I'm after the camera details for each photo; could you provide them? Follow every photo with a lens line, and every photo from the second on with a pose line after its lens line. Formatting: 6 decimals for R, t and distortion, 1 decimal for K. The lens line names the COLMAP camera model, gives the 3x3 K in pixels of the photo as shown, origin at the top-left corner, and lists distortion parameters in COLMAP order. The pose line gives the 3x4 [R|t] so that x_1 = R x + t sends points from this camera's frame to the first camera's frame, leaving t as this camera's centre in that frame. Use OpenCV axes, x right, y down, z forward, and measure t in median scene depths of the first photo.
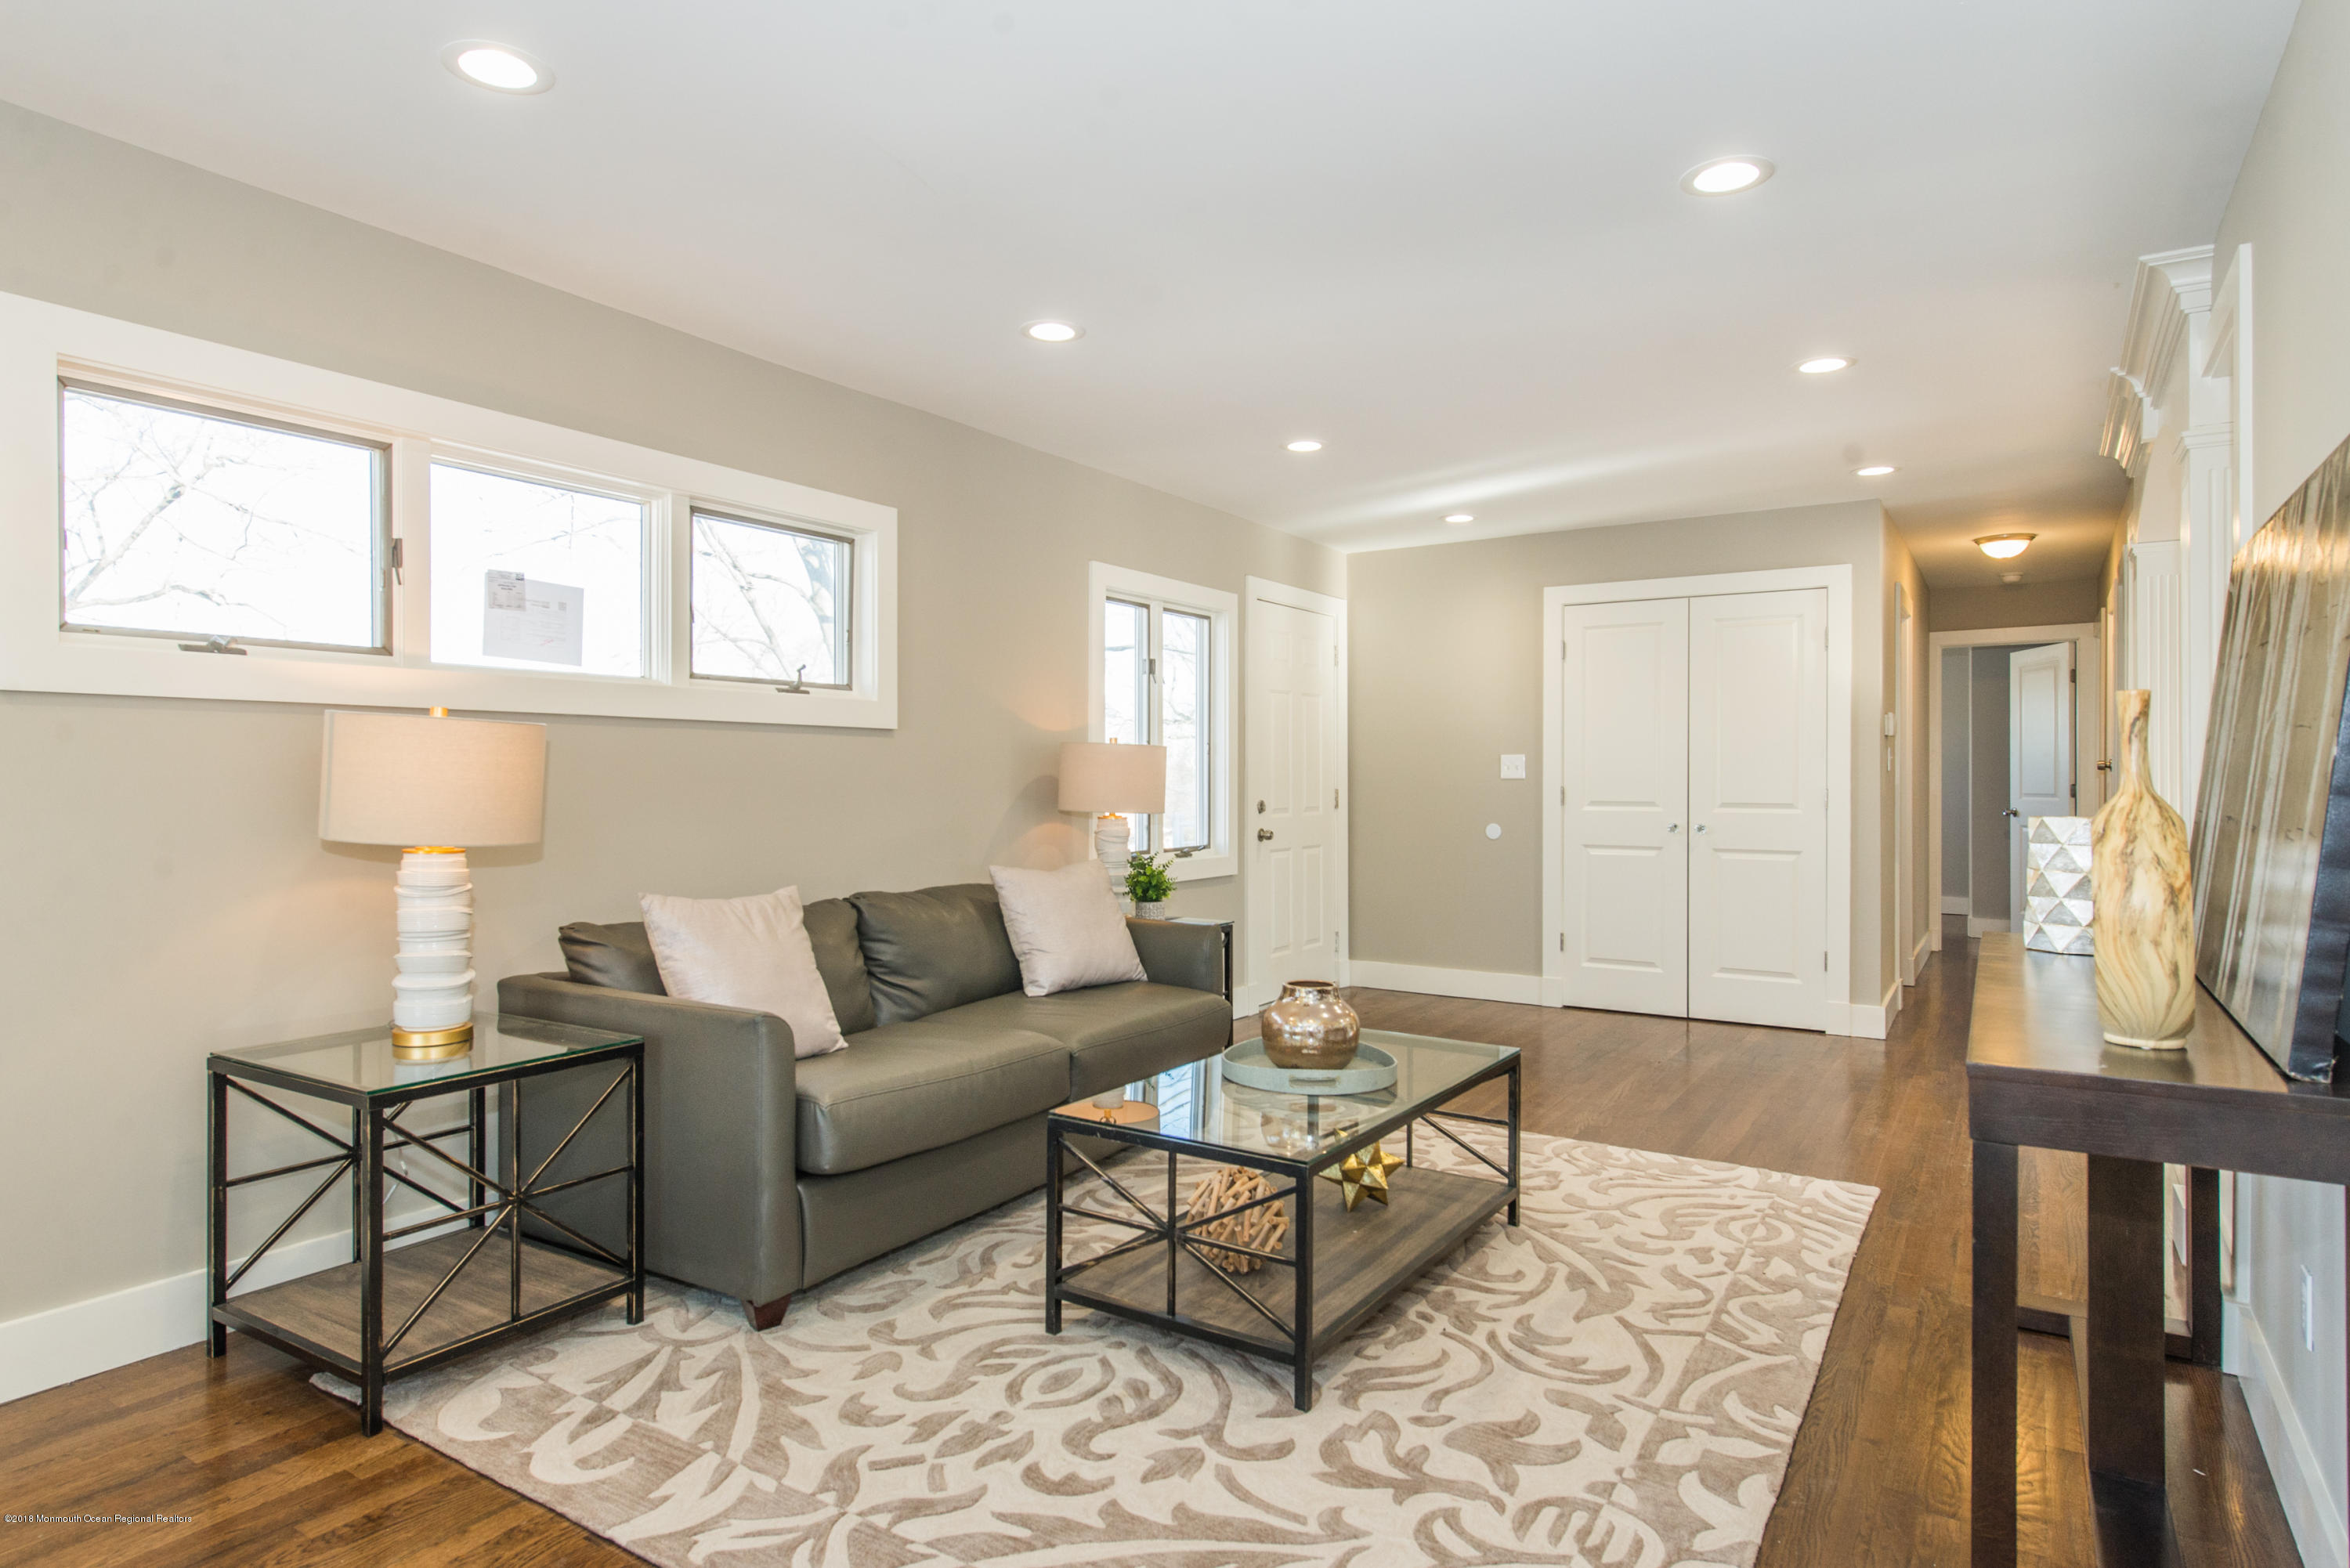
lens RADIAL K [[1280.8, 0, 1175.0], [0, 1280.8, 784.0], [0, 0, 1]] dist [0.002810, 0.000544]
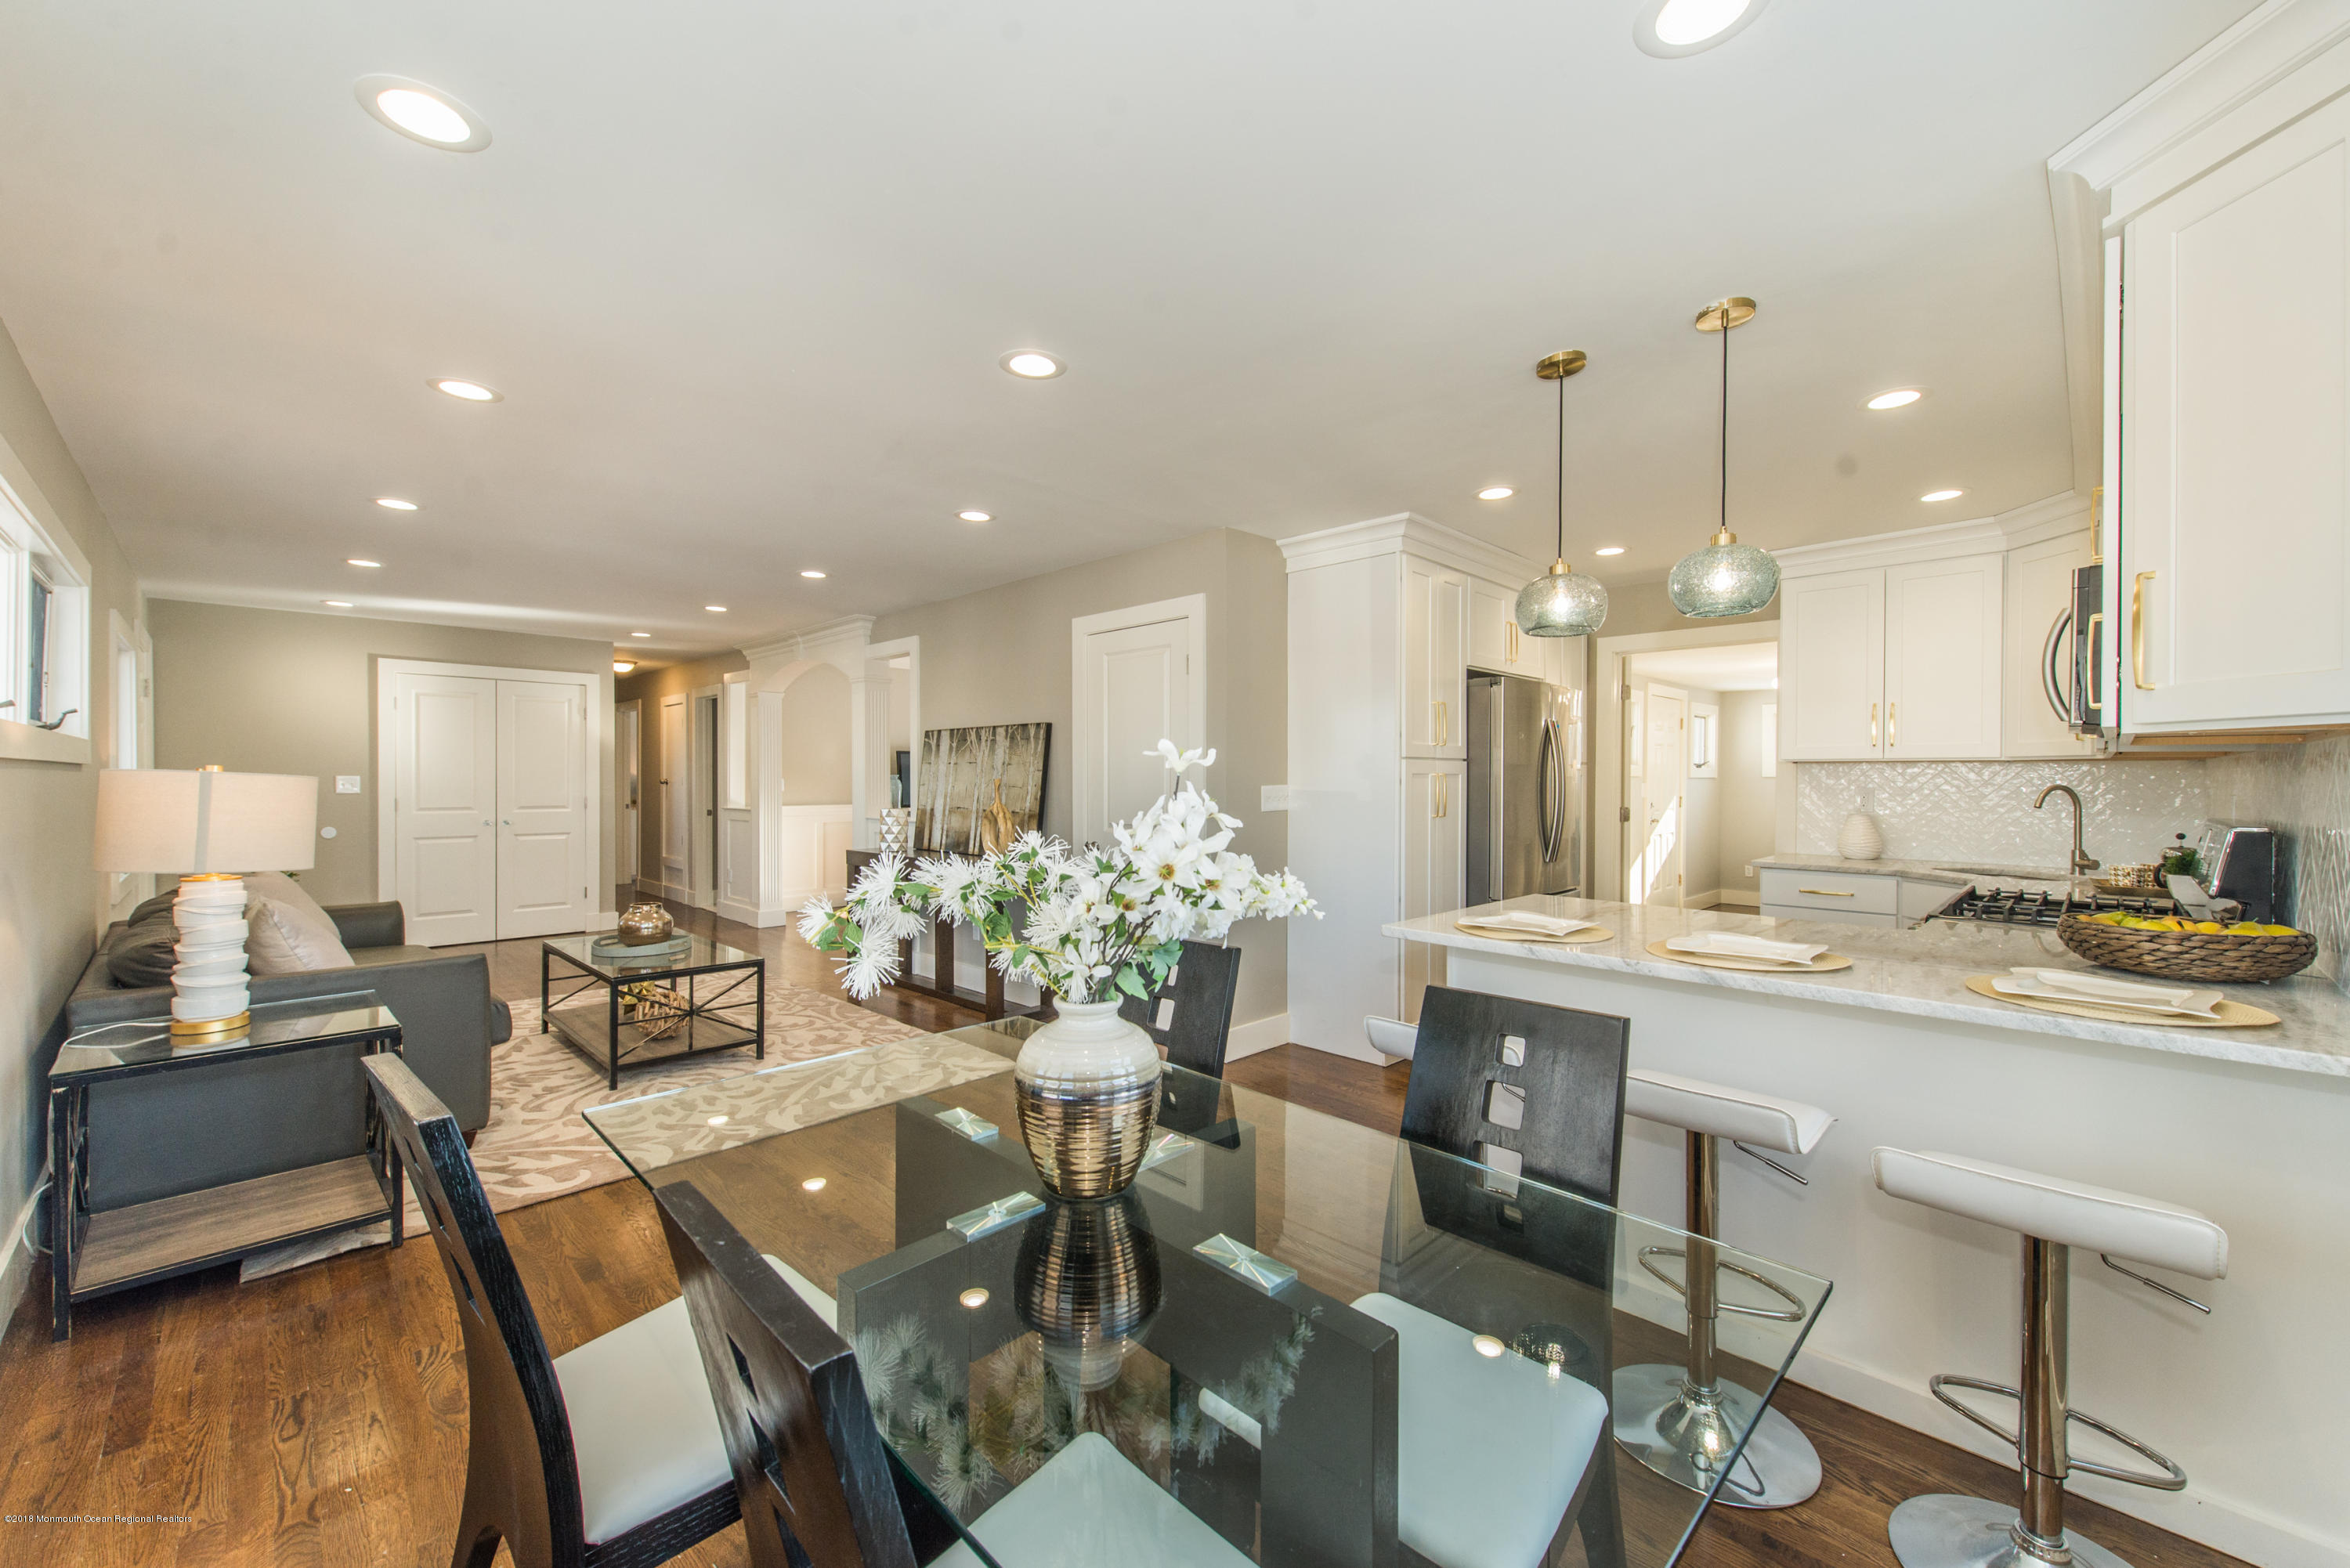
lens RADIAL K [[927.0, 0, 1171.7], [0, 927.0, 806.1], [0, 0, 1]] dist [0.000049, -0.000279]
pose [[0.197658, -0.030542, 0.979795, -1.503353], [-0.000191, 0.999513, 0.031196, -0.058402], [-0.980271, -0.006353, 0.197556, -0.134189]]
